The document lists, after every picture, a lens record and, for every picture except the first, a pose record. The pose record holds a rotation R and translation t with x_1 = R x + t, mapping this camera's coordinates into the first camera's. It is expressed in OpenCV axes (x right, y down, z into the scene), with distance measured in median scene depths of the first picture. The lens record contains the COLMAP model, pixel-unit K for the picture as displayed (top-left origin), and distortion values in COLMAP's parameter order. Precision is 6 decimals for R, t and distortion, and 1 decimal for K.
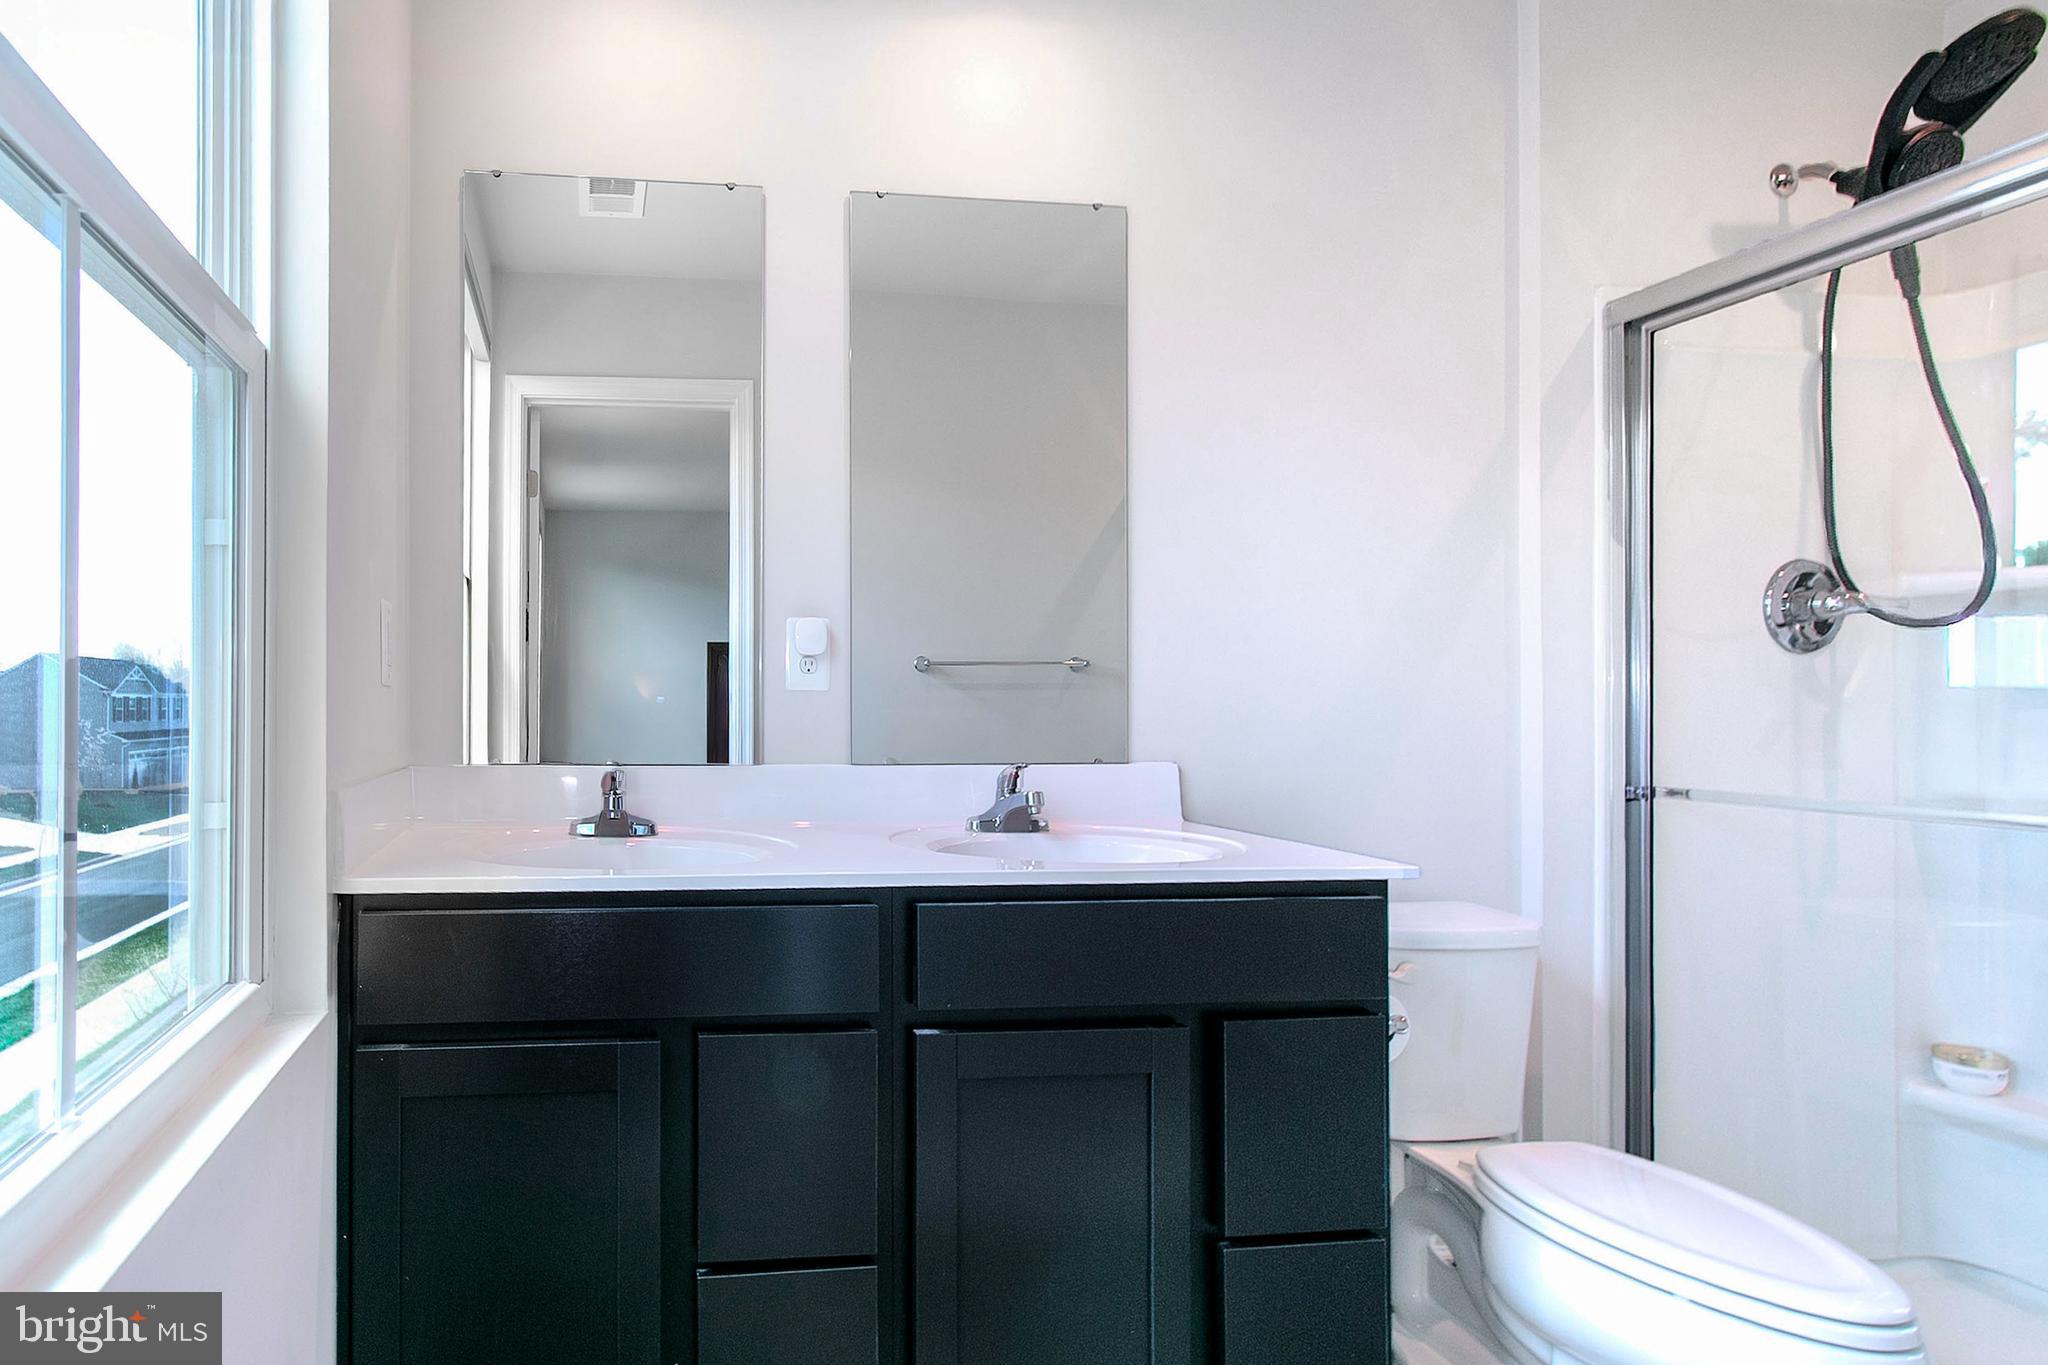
lens RADIAL K [[822.5, 0, 1019.1], [0, 822.5, 675.2], [0, 0, 1]] dist [0.010124, -0.000007]
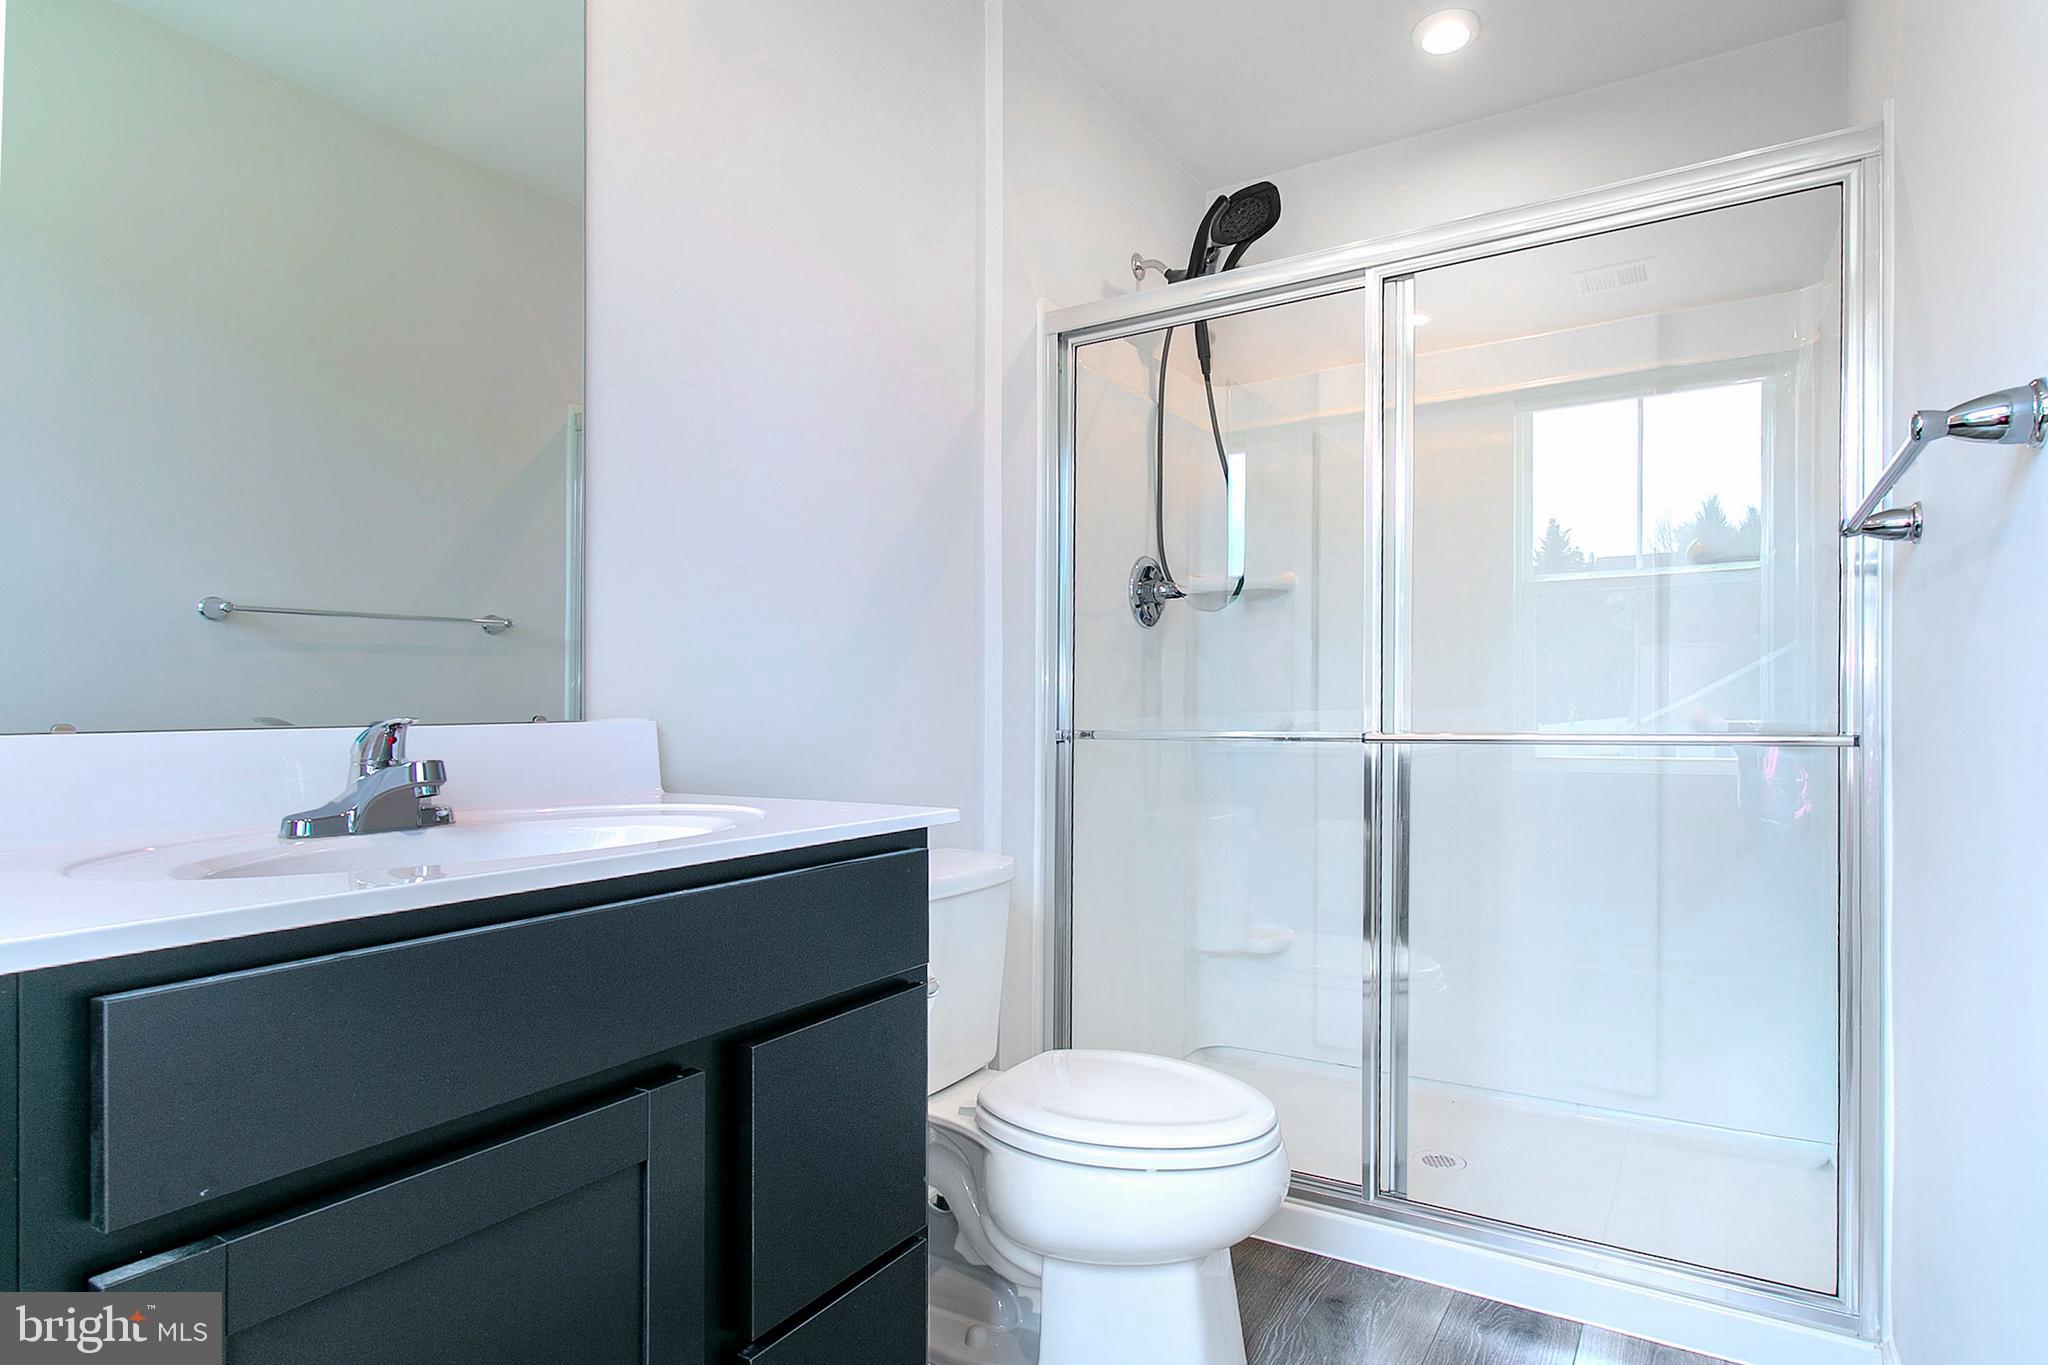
lens RADIAL K [[798.0, 0, 1021.1], [0, 798.0, 661.9], [0, 0, 1]] dist [0.000289, -0.000071]
pose [[0.790602, 0.002190, 0.612327, 0.003442], [-0.002893, 0.999996, 0.000158, 0.053016], [-0.612324, -0.001897, 0.790605, 0.198555]]
